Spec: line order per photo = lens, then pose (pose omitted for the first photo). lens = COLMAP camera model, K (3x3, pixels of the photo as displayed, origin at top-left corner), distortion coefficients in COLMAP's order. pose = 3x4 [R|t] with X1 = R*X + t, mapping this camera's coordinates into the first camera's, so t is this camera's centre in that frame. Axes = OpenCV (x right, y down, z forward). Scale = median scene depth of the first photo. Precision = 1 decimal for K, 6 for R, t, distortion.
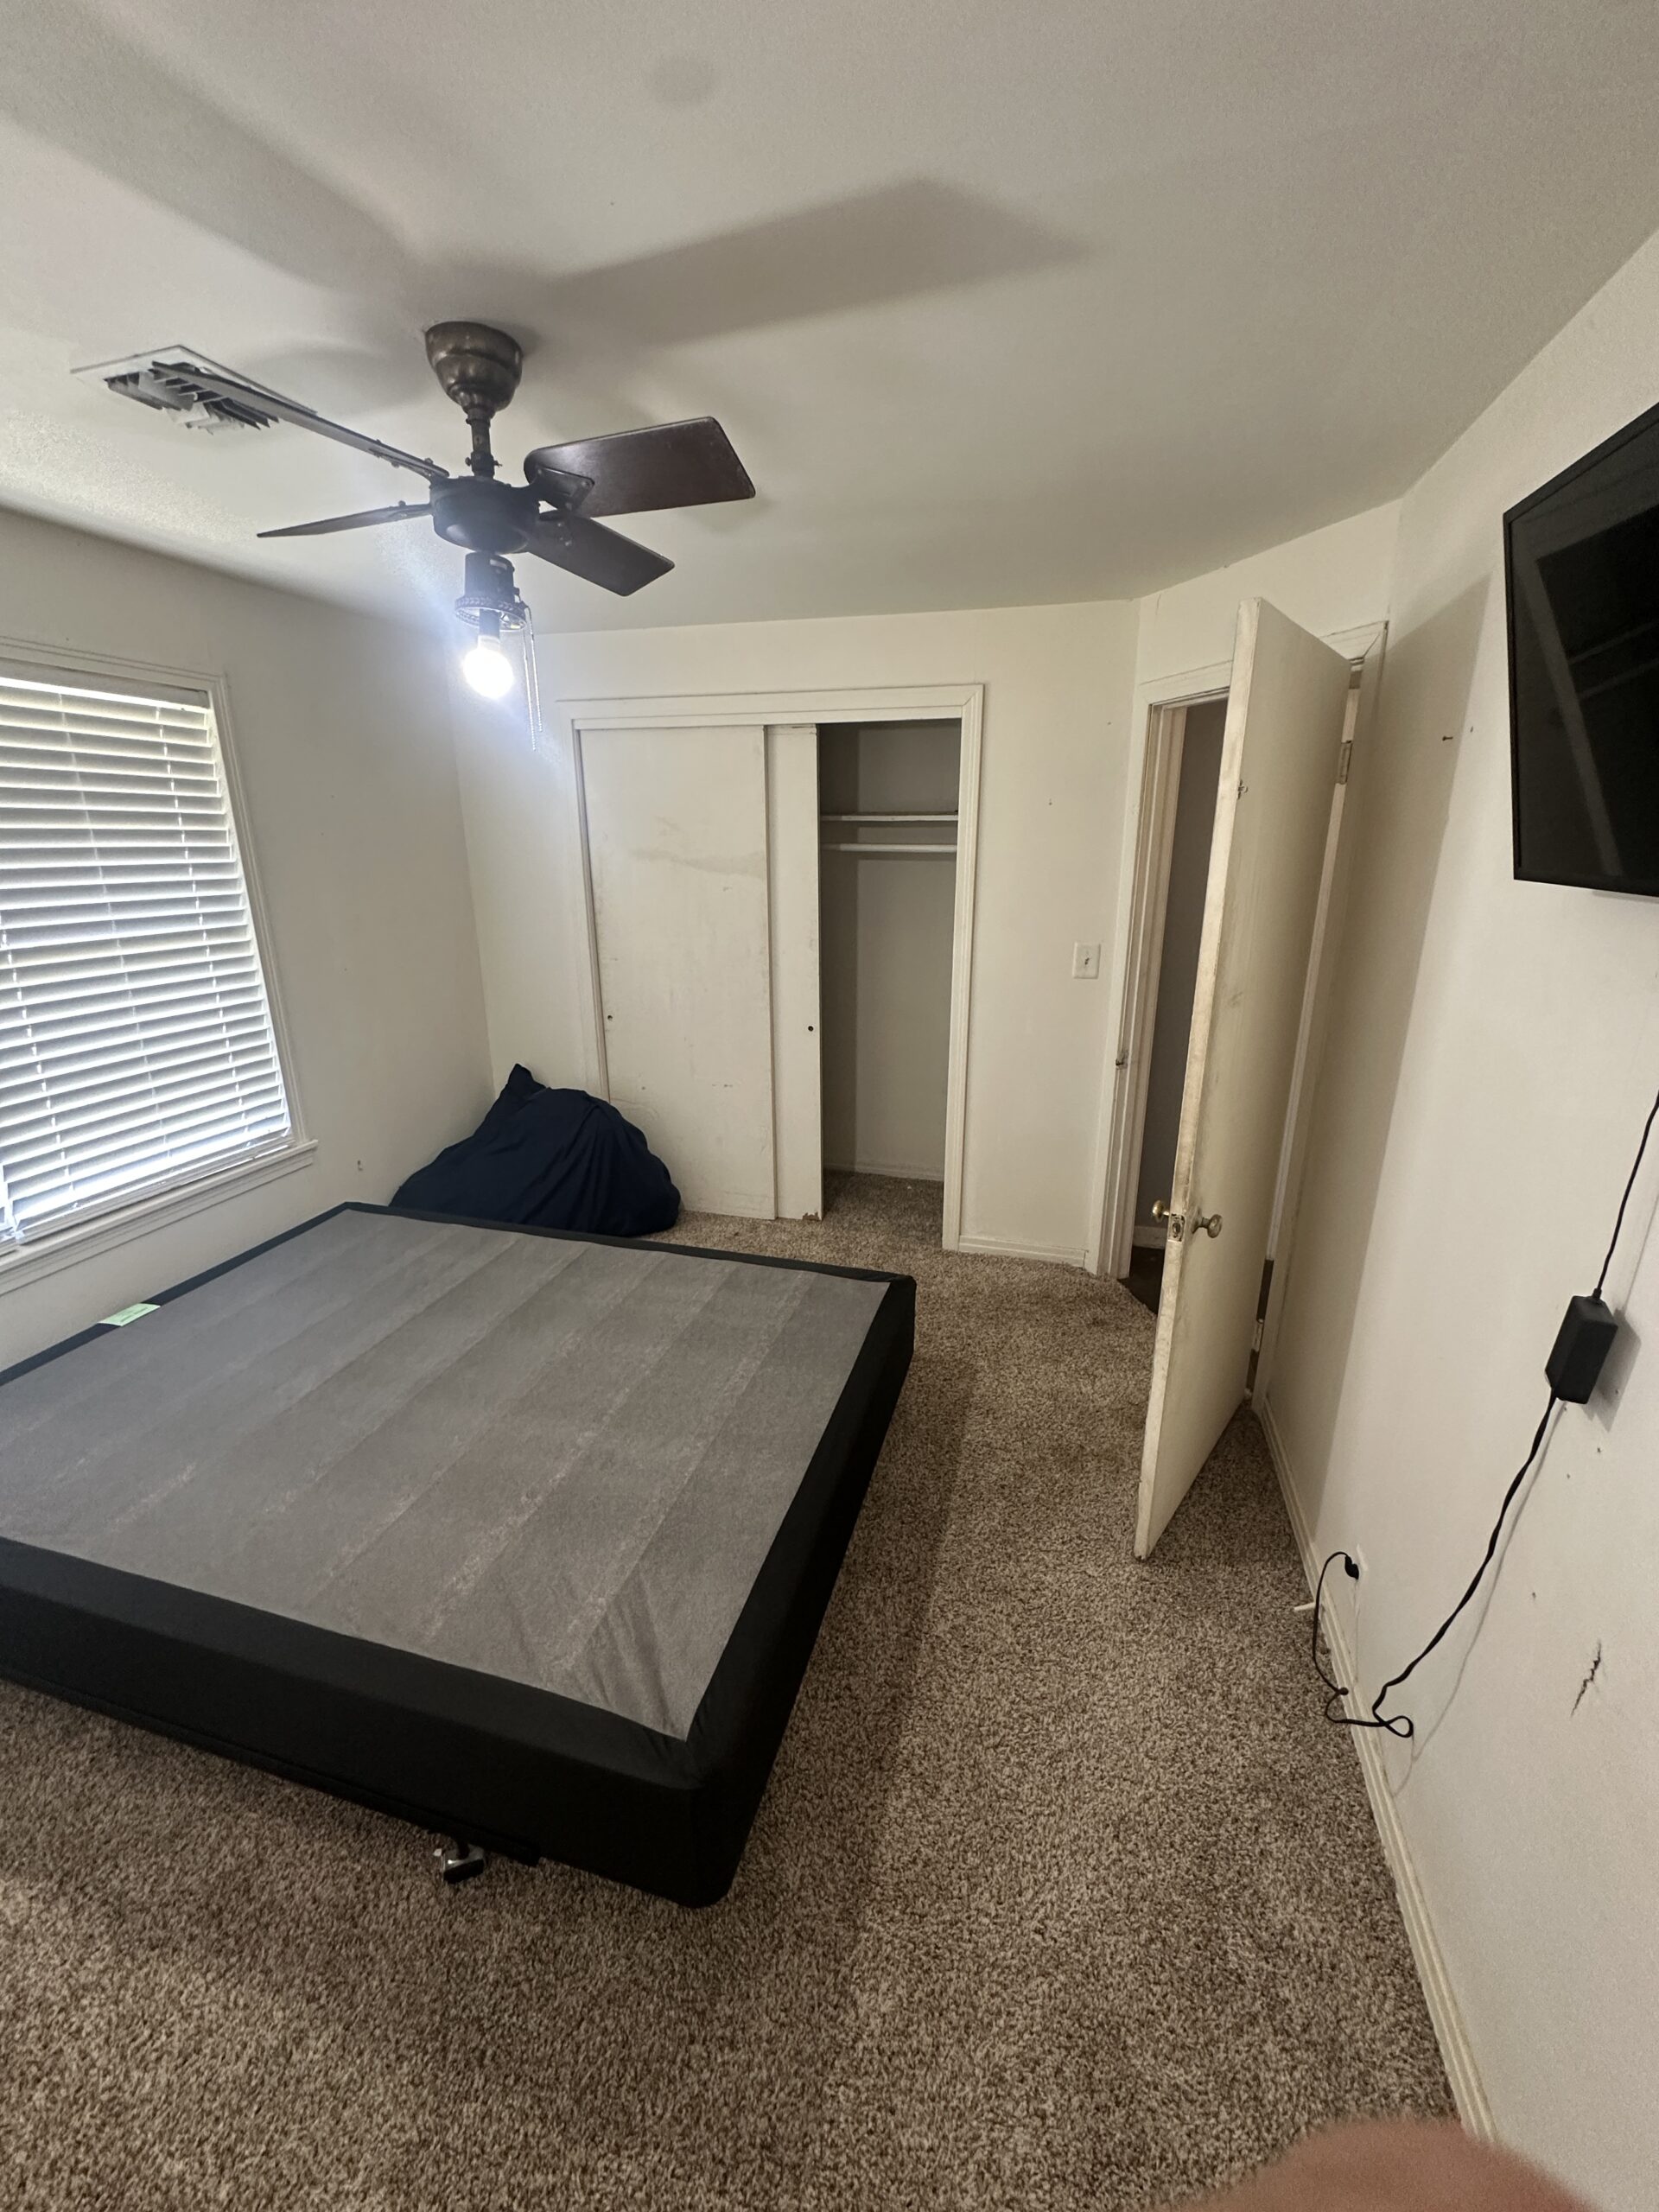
lens RADIAL K [[889.8, 0, 823.2], [0, 889.8, 1110.8], [0, 0, 1]] dist [-0.003346, 0.001726]
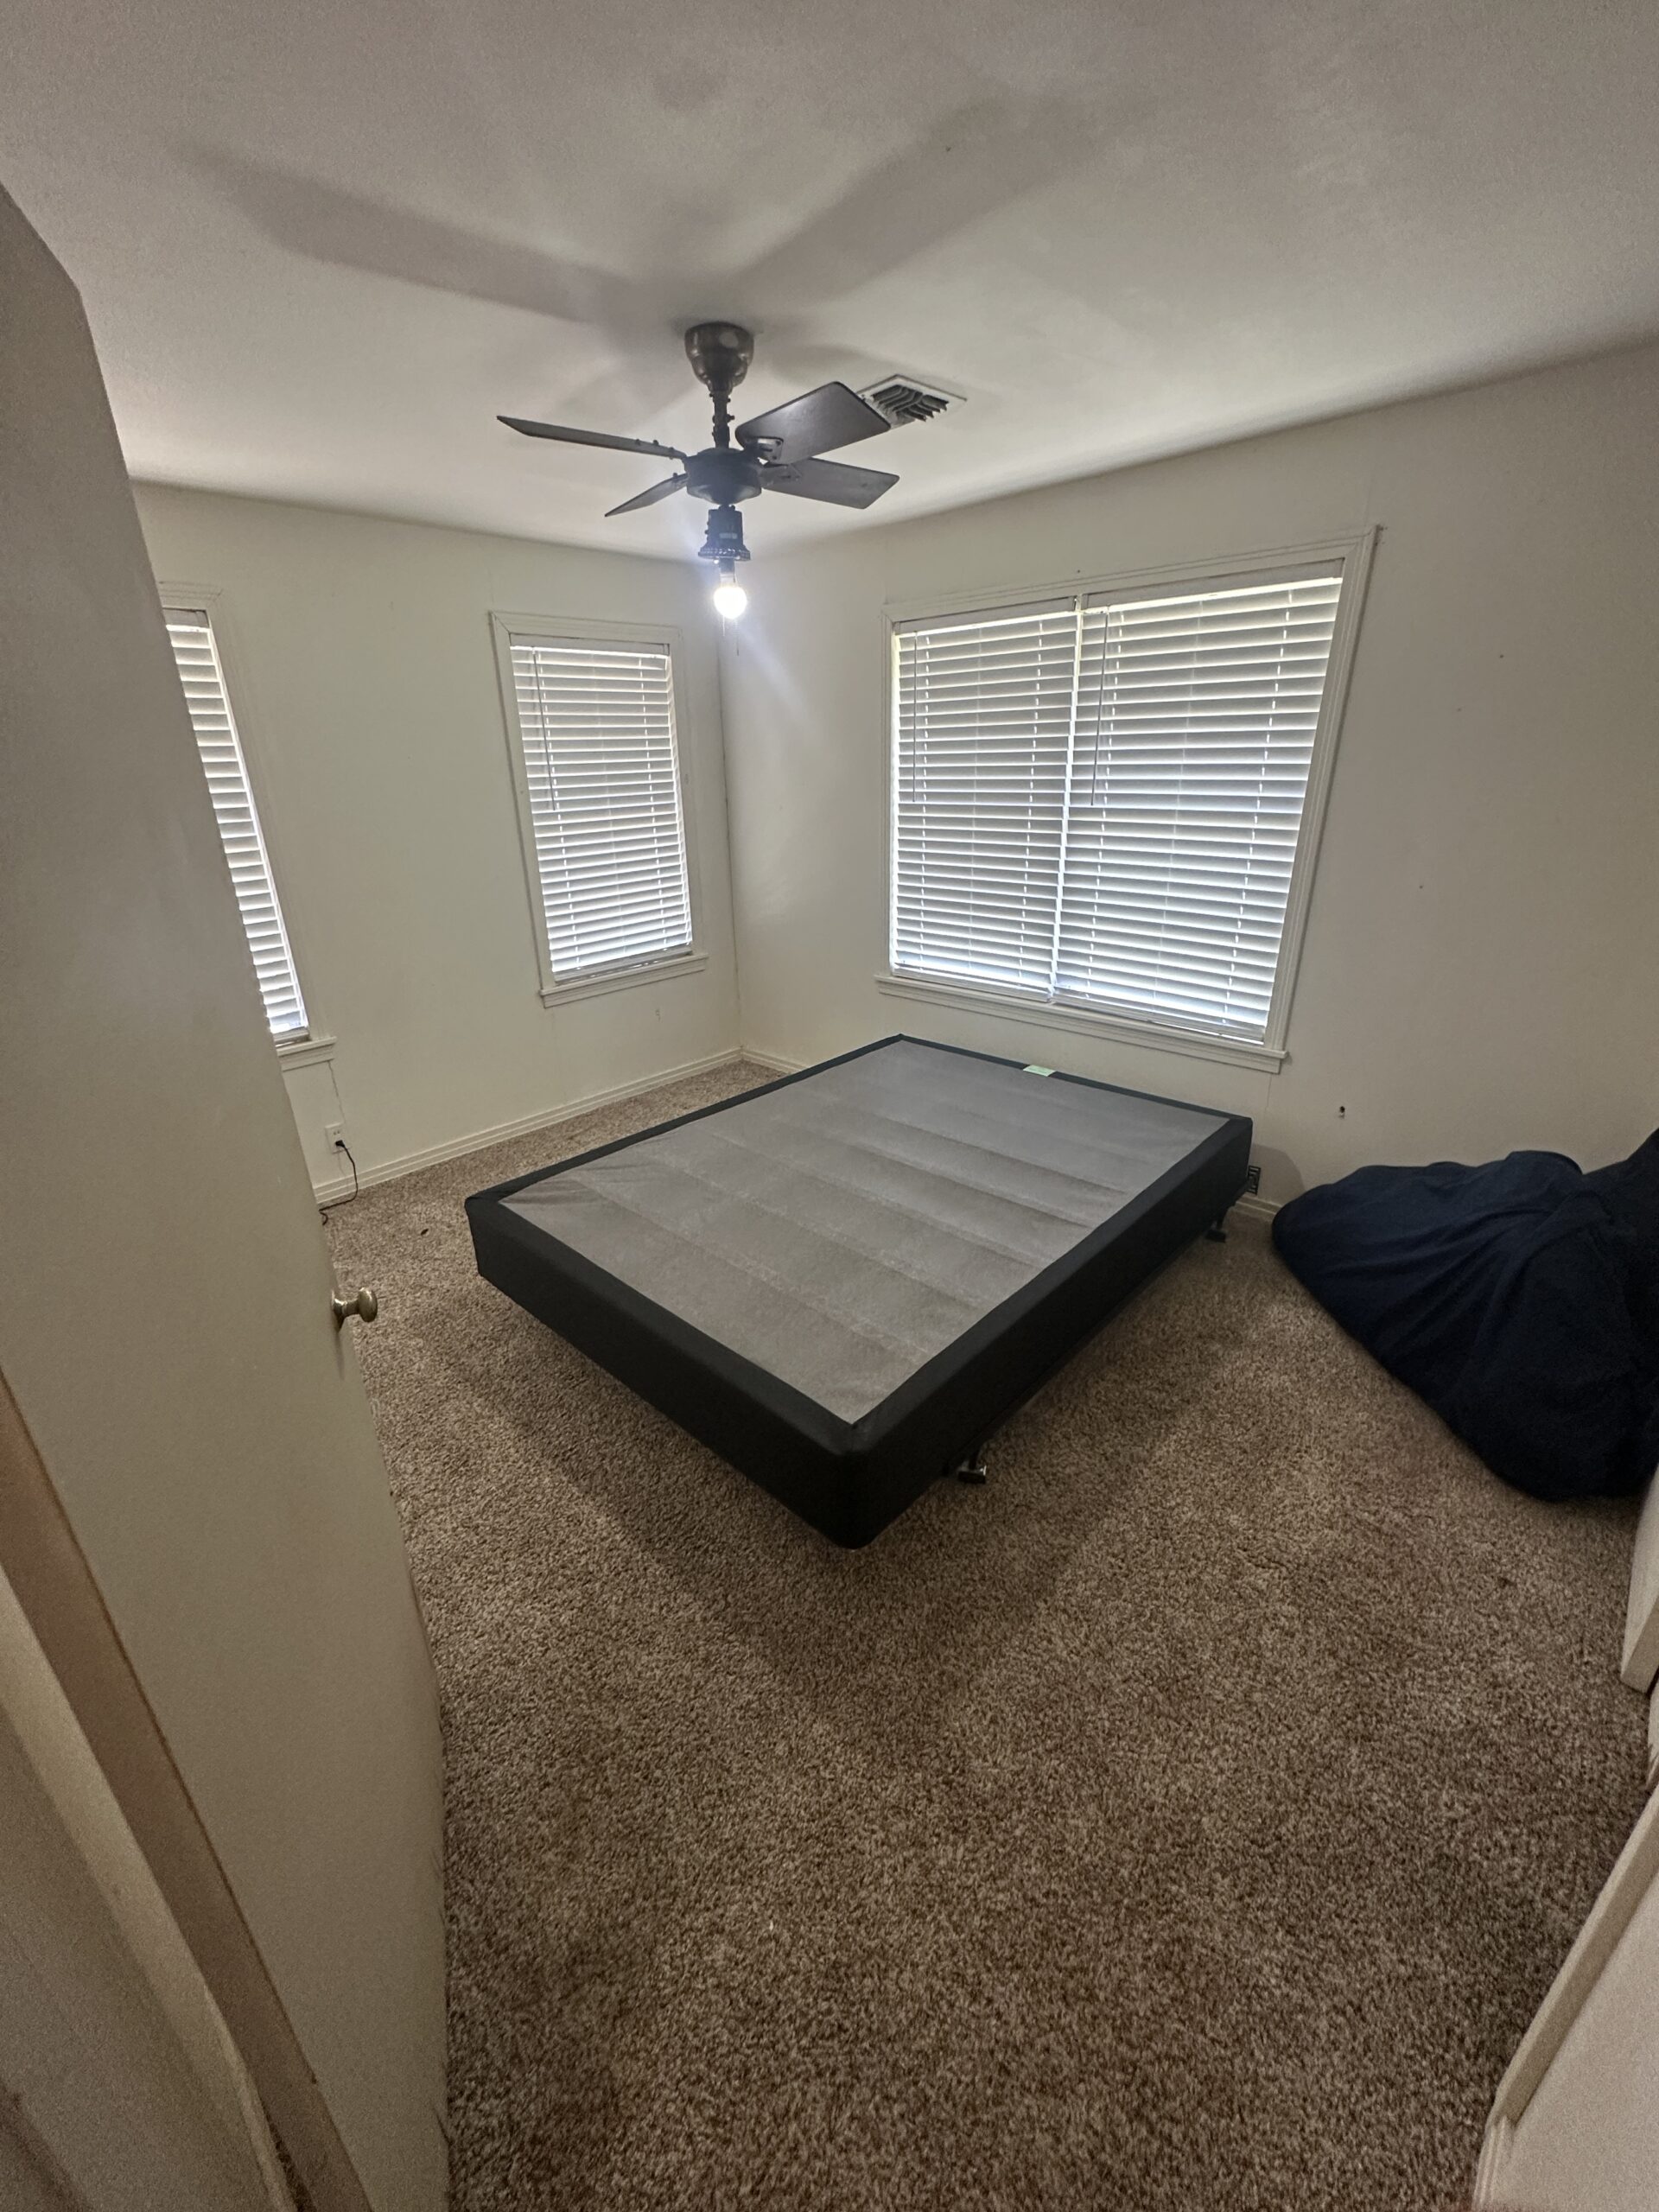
lens RADIAL K [[889.8, 0, 822.3], [0, 889.8, 1107.7], [0, 0, 1]] dist [-0.003346, 0.001726]
pose [[-0.460814, 0.344612, -0.817859, 0.582316], [-0.241959, 0.837843, 0.489362, -0.340488], [0.853877, 0.423394, -0.302708, 1.160954]]
